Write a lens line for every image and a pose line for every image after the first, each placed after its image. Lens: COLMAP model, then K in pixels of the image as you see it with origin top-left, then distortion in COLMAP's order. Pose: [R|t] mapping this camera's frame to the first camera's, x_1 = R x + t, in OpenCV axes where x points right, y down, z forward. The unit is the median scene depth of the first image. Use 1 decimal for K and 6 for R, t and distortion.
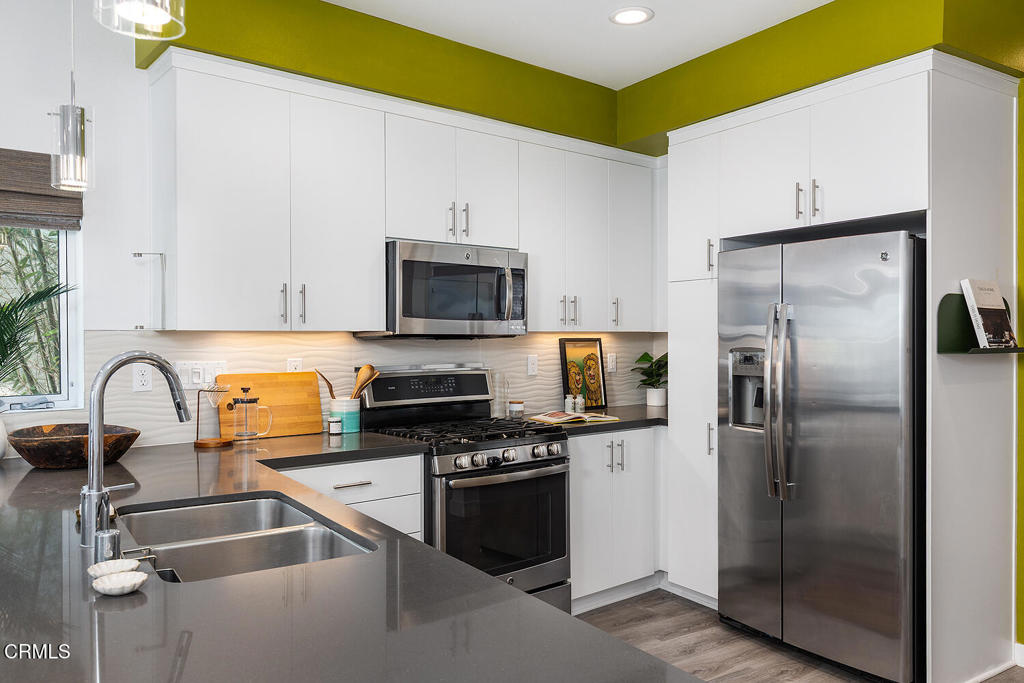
lens RADIAL K [[766.7, 0, 512.0], [0, 766.7, 341.5], [0, 0, 1]] dist [-0.032946, -0.001391]
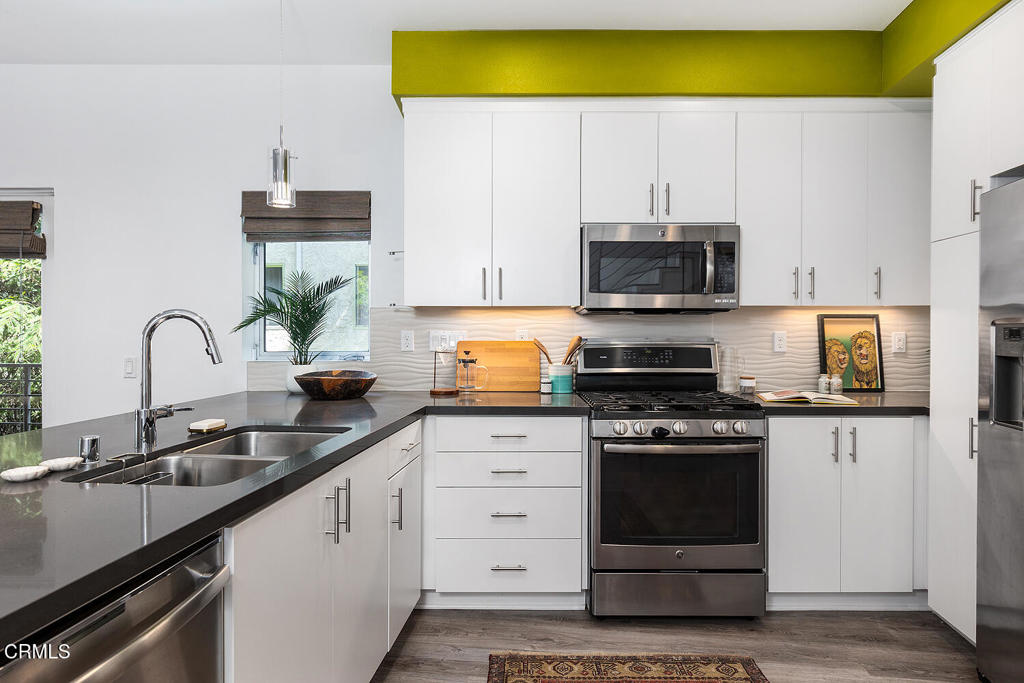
lens RADIAL K [[569.0, 0, 513.0], [0, 569.0, 333.1], [0, 0, 1]] dist [-0.001288, -0.000611]
pose [[0.768478, 0.007820, -0.639828, 0.277464], [-0.005200, 0.999969, 0.005977, 0.020626], [0.639855, -0.001266, 0.768495, 0.268164]]
